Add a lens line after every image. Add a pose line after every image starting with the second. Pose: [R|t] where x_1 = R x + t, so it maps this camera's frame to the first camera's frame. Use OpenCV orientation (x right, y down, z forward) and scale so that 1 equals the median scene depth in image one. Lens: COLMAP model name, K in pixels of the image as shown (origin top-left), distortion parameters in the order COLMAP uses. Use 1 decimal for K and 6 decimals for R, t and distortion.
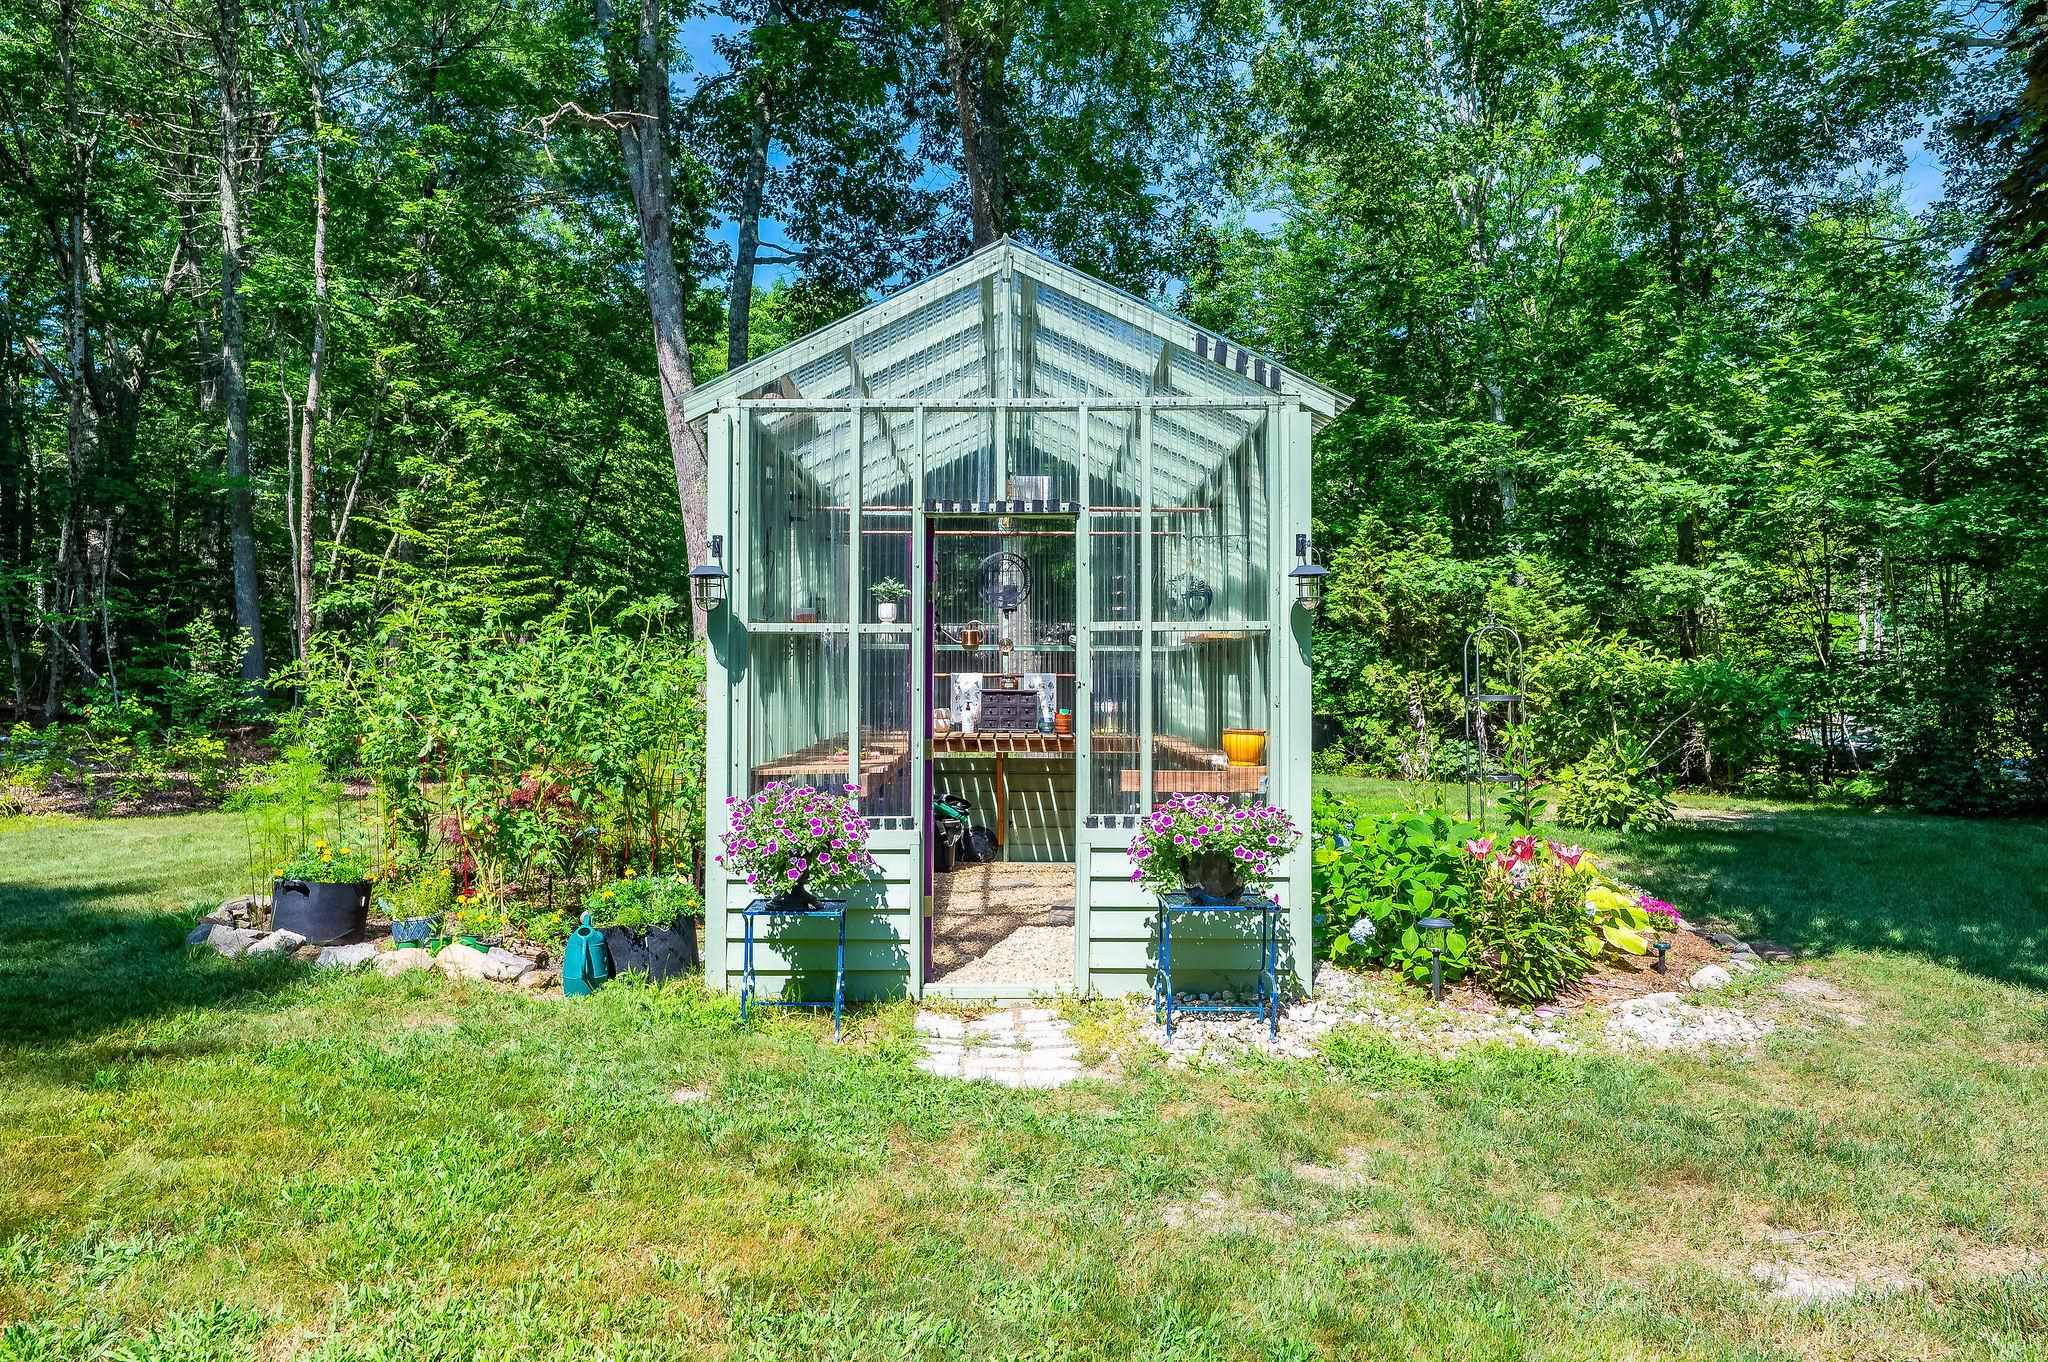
lens RADIAL K [[1194.7, 0, 1024.4], [0, 1194.7, 677.4], [0, 0, 1]] dist [0.000257, -0.000127]
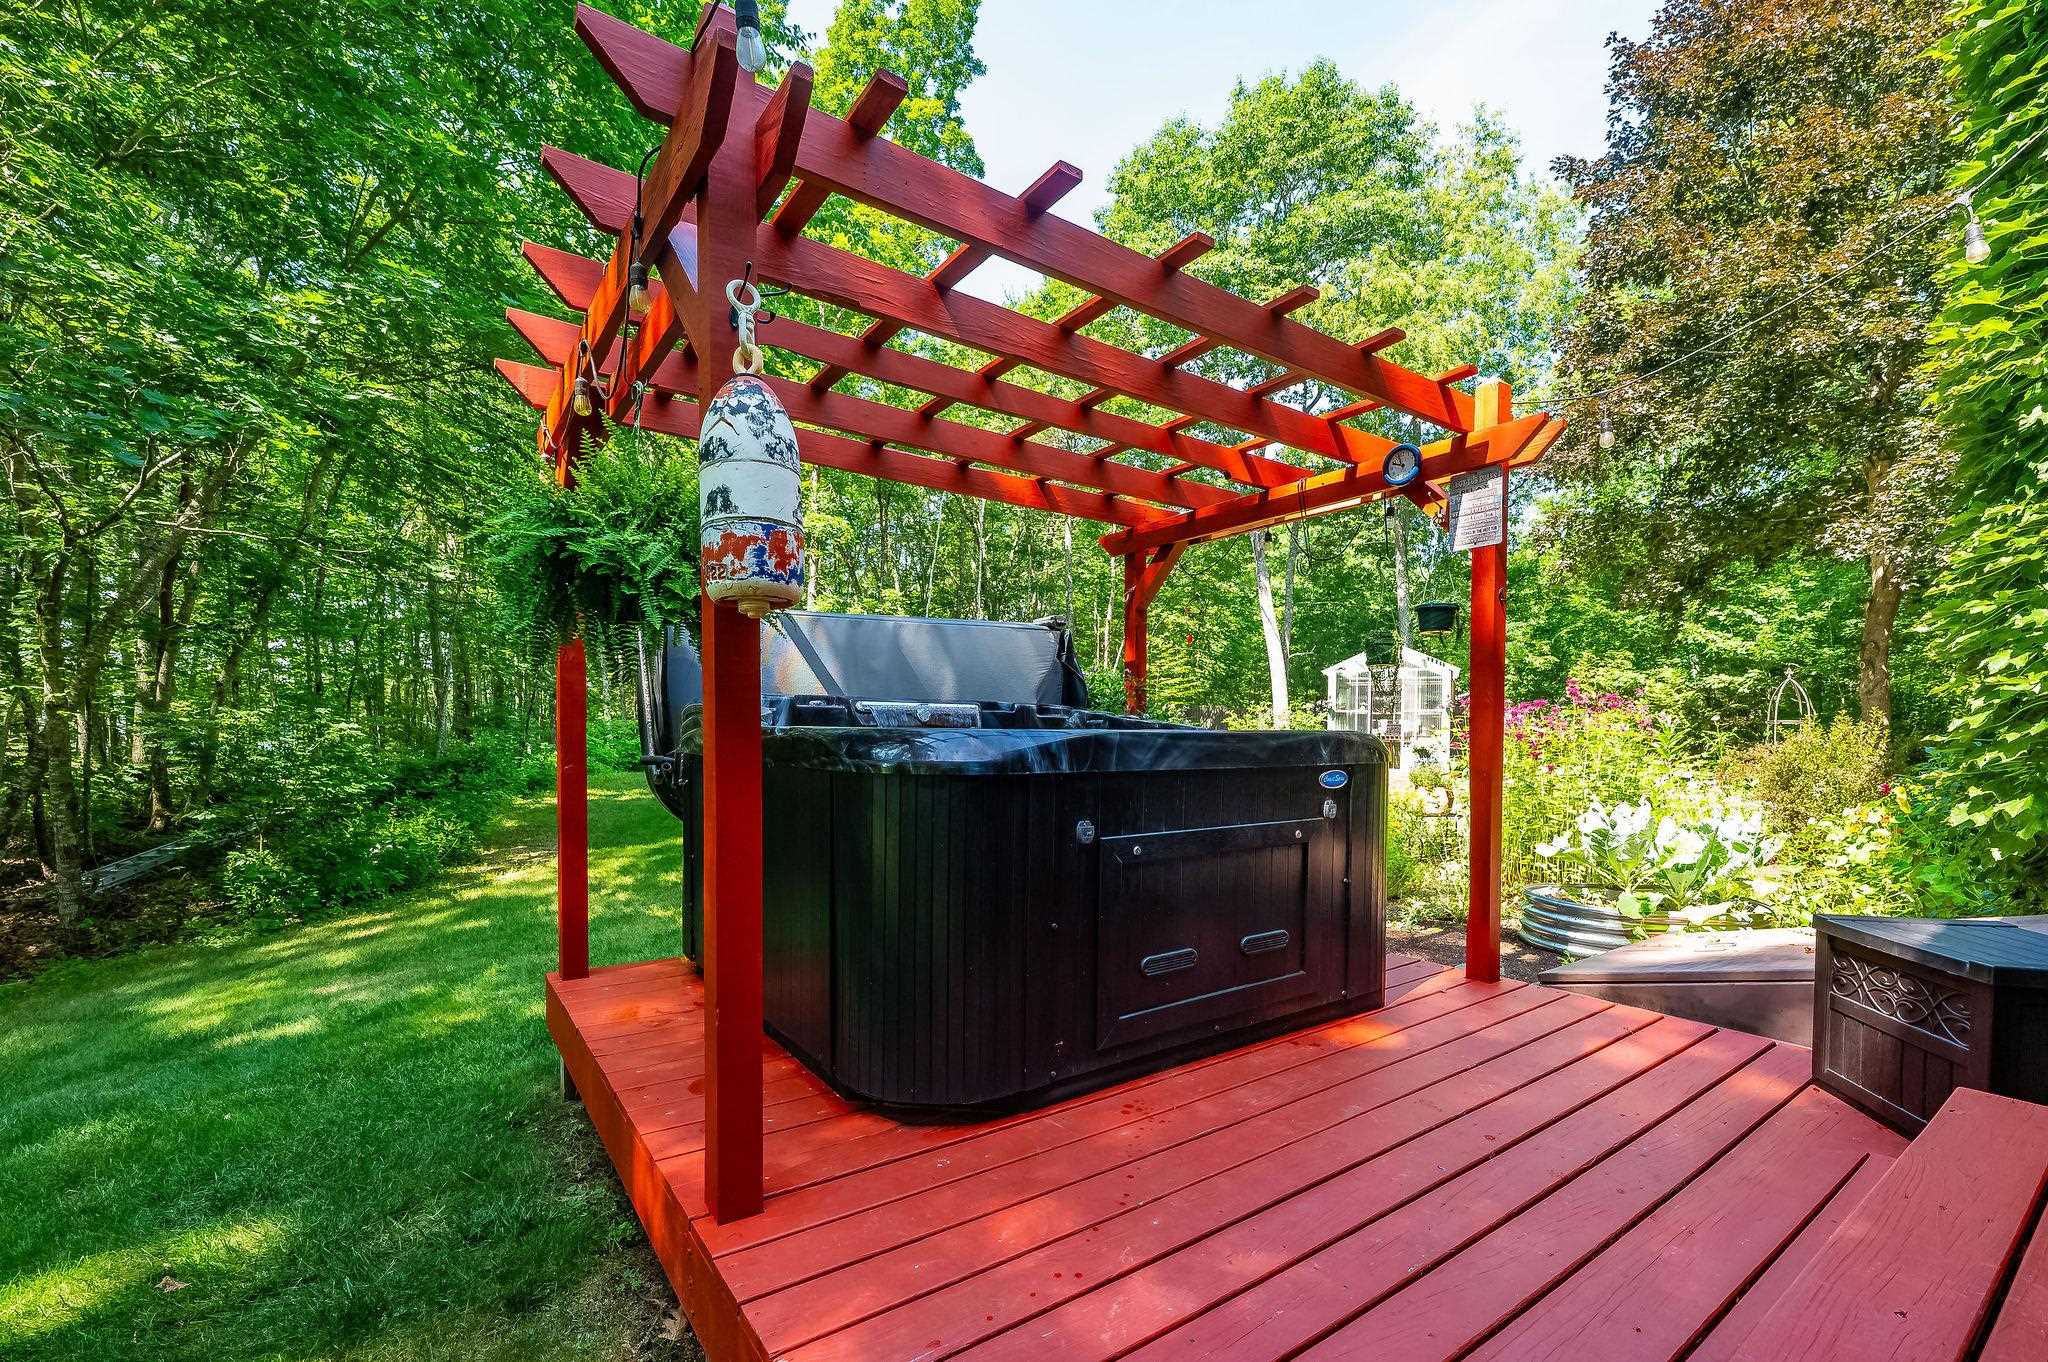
lens RADIAL K [[853.9, 0, 985.4], [0, 853.9, 741.4], [0, 0, 1]] dist [0.001406, 0.000011]
pose [[0.875589, 0.012040, -0.482906, 0.185629], [-0.004321, 0.999845, 0.017094, 0.025784], [0.483037, -0.012881, 0.875505, -2.366282]]
